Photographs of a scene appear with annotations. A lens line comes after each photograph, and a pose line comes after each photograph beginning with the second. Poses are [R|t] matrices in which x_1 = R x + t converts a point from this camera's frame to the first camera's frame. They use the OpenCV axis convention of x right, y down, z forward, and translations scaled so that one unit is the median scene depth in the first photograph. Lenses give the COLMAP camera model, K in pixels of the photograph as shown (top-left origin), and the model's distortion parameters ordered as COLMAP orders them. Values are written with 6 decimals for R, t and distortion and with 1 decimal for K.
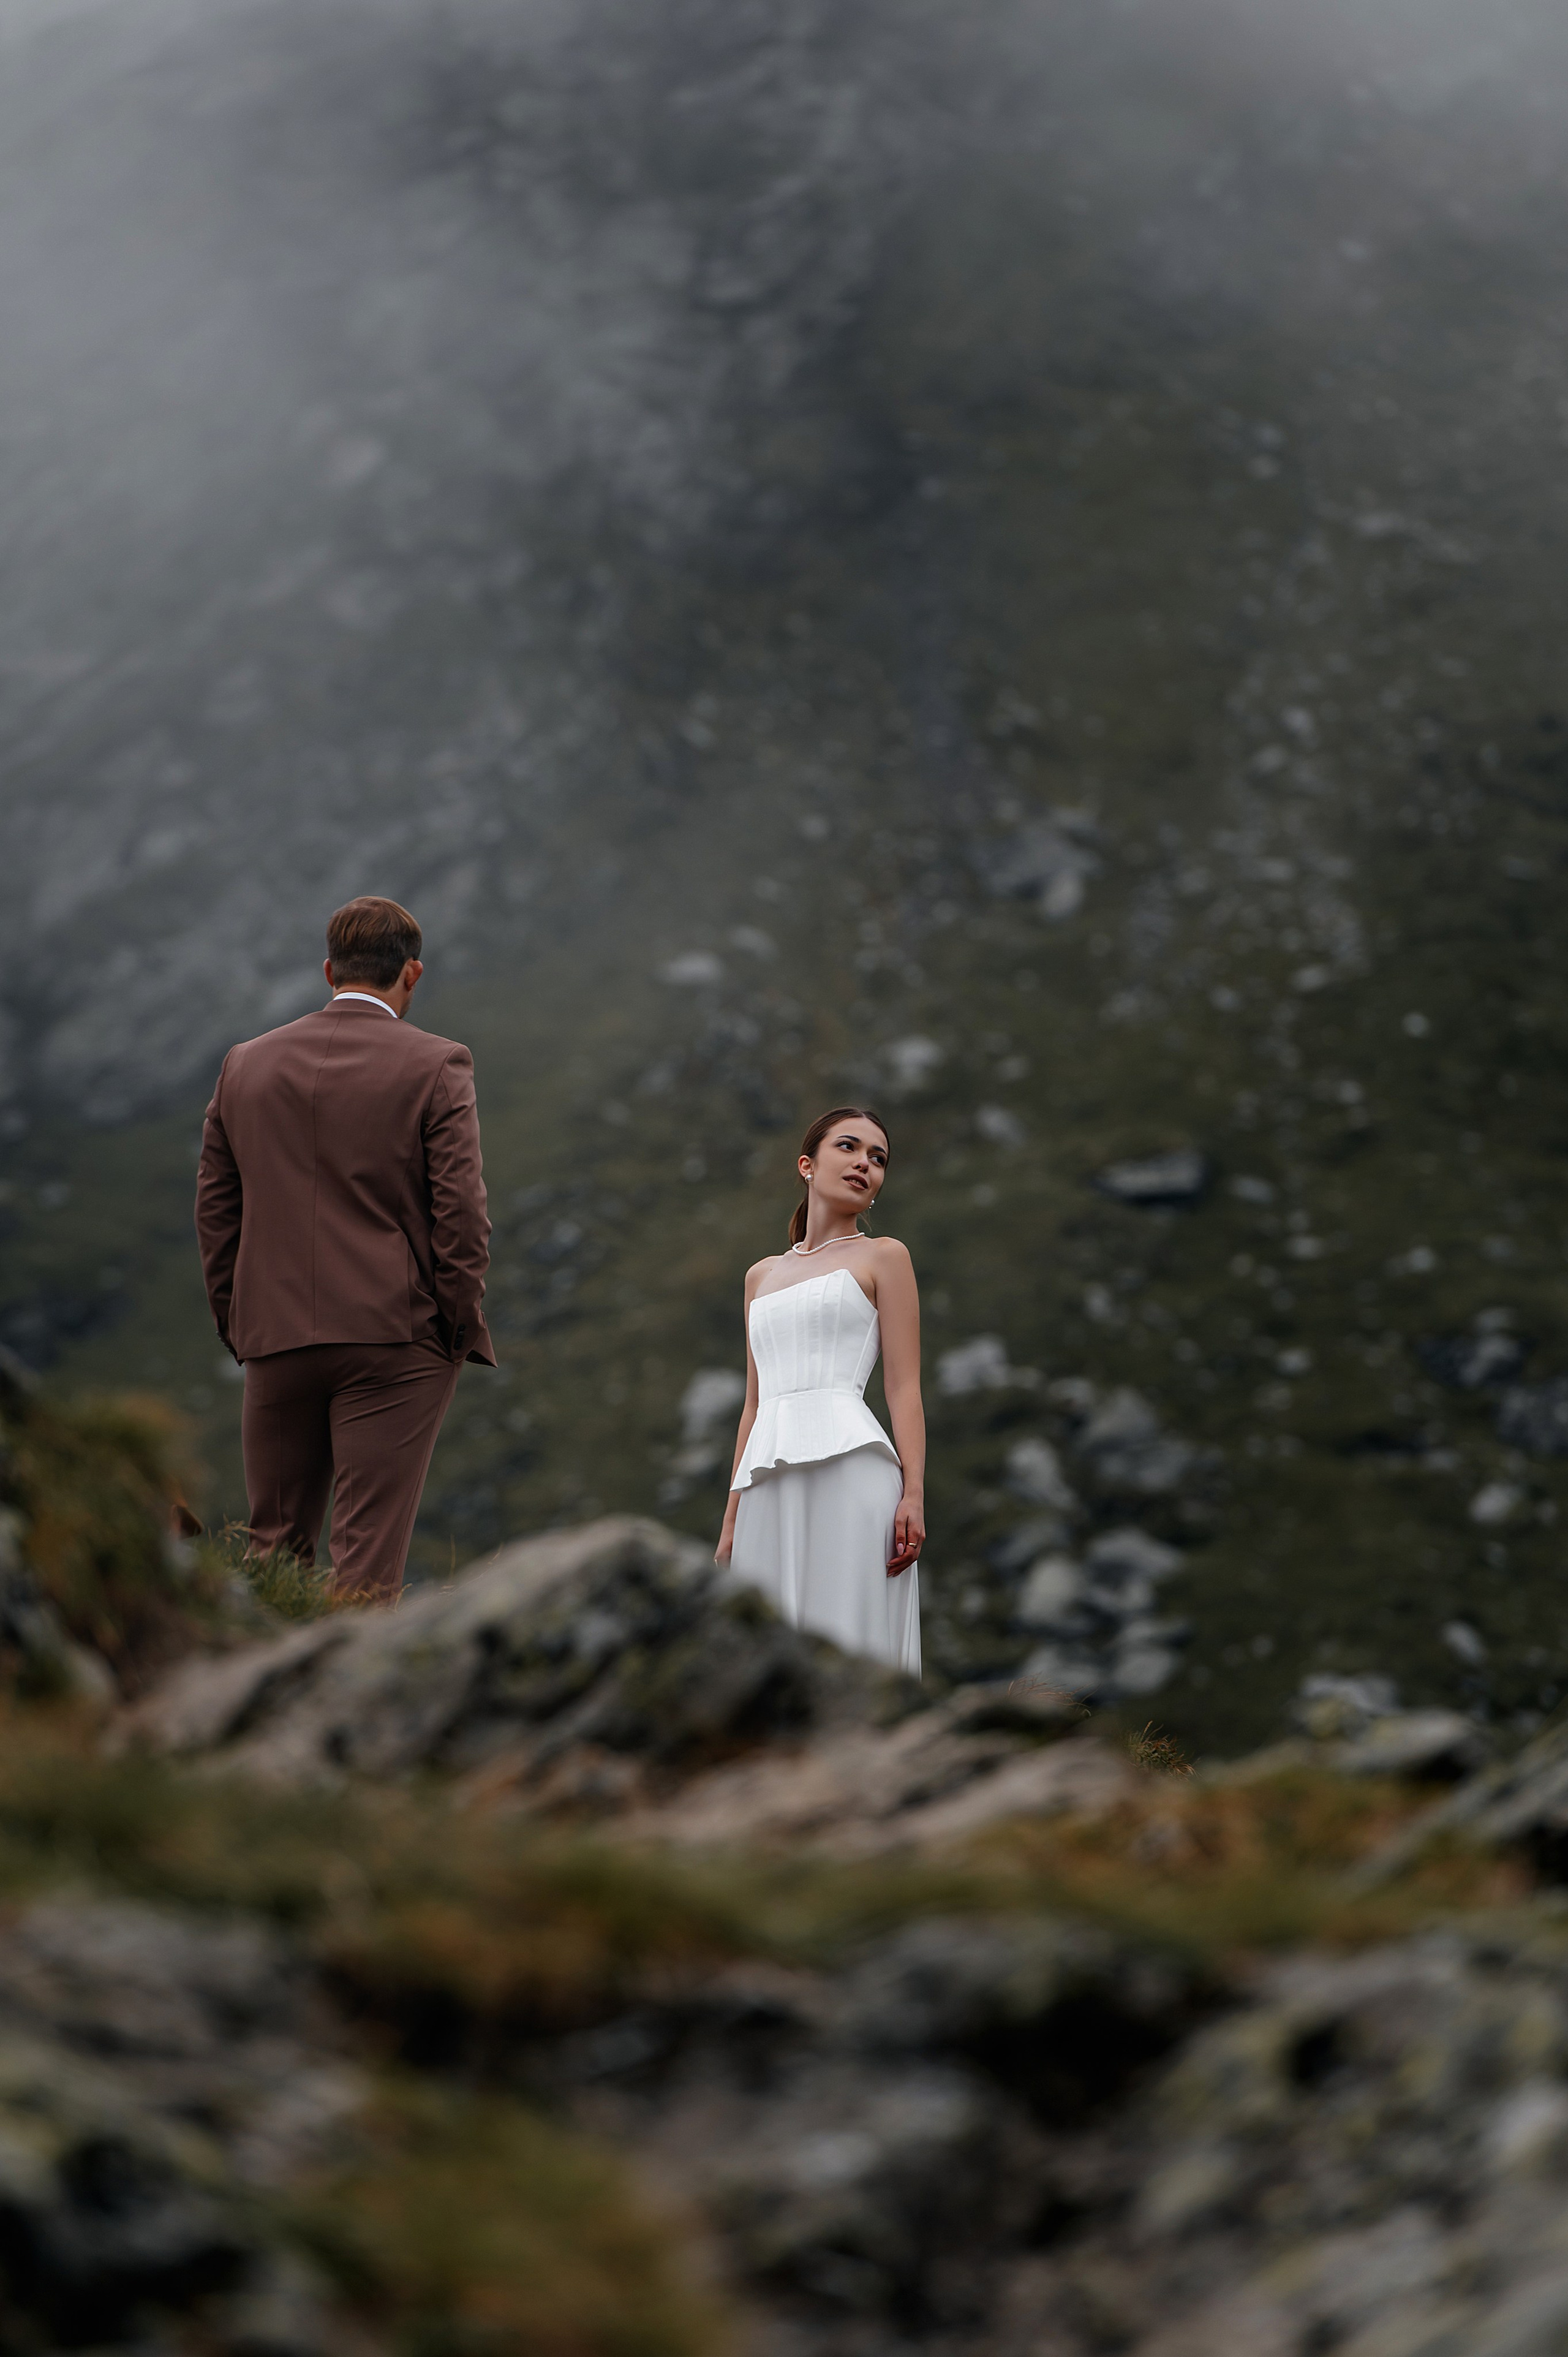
lens RADIAL K [[13869.2, 0, 784.0], [0, 13869.2, 1178.5], [0, 0, 1]] dist [-0.123367, 6.994414]
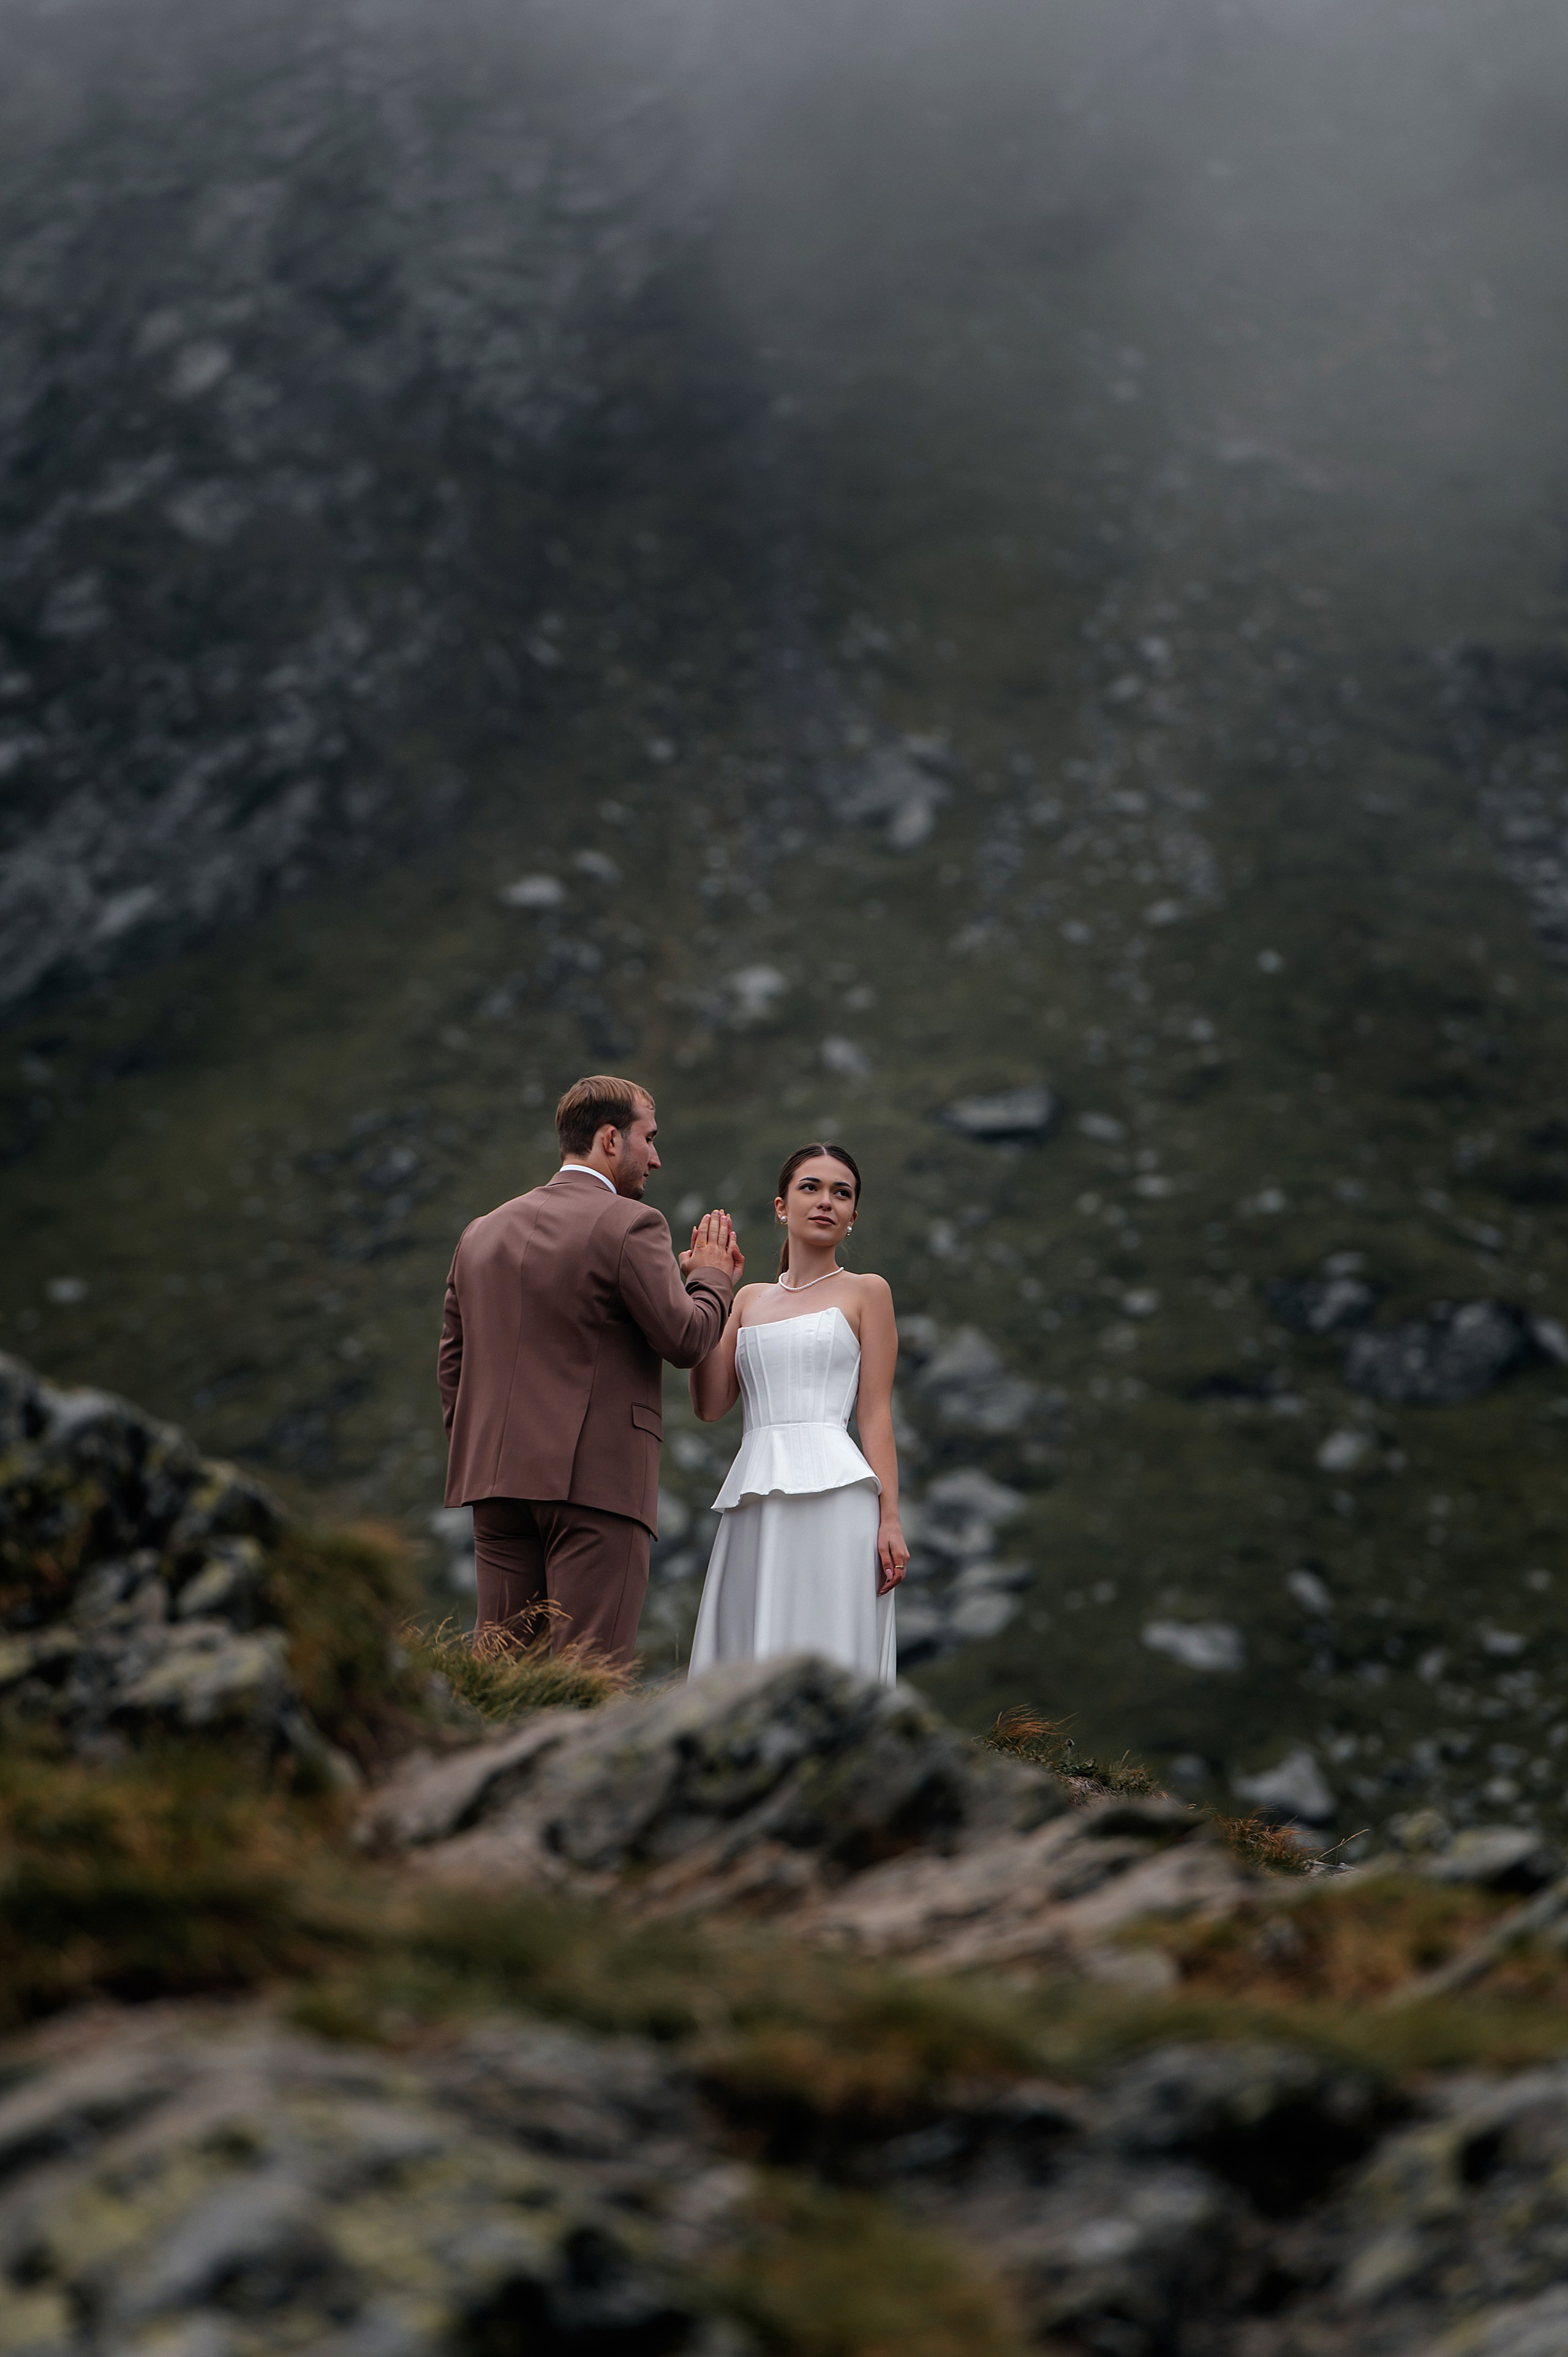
lens RADIAL K [[14185.8, 0, 784.0], [0, 14185.8, 1178.5], [0, 0, 1]] dist [0.257452, -12.908860]
pose [[0.999778, 0.017184, 0.012224, -0.027659], [-0.017252, 0.999836, 0.005499, -0.020369], [-0.012128, -0.005709, 0.999910, -0.180575]]
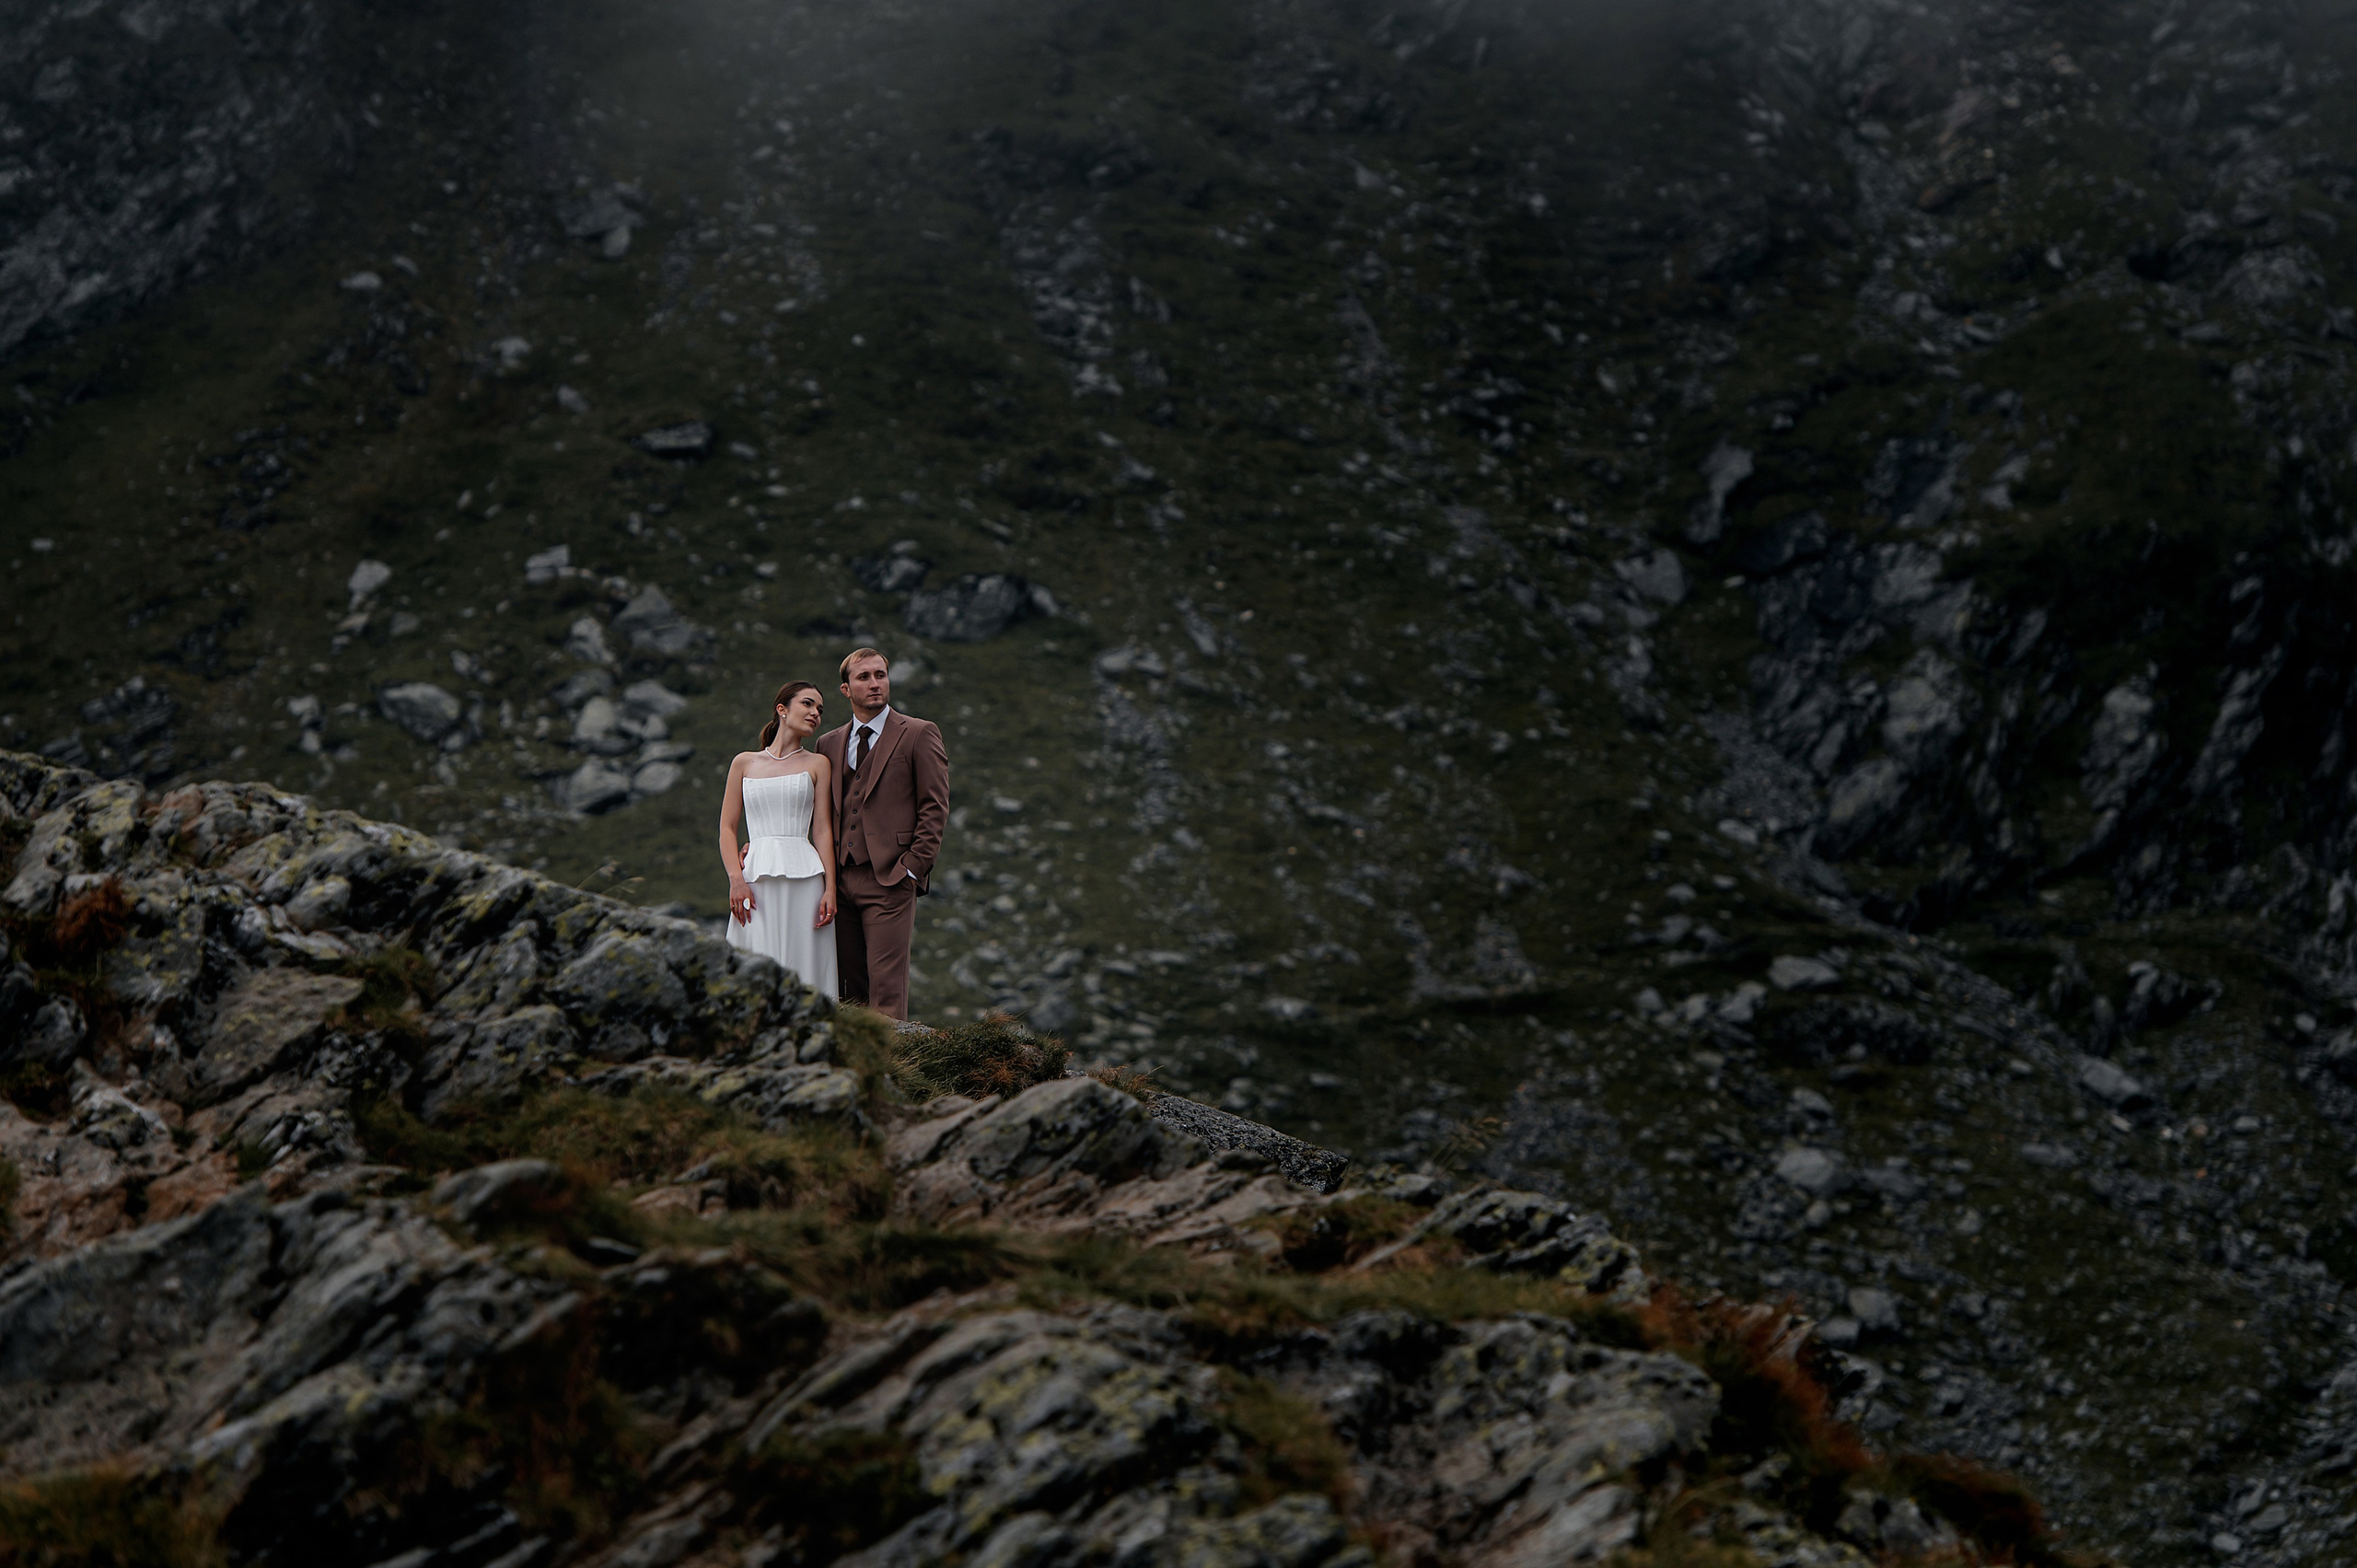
lens RADIAL K [[9715.0, 0, 1178.5], [0, 9715.0, 784.0], [0, 0, 1]] dist [-0.066572, 0.528361]
pose [[0.995763, 0.038332, 0.083587, -0.141000], [-0.041477, 0.998482, 0.036228, -0.090670], [-0.082072, -0.039541, 0.995842, -0.732433]]
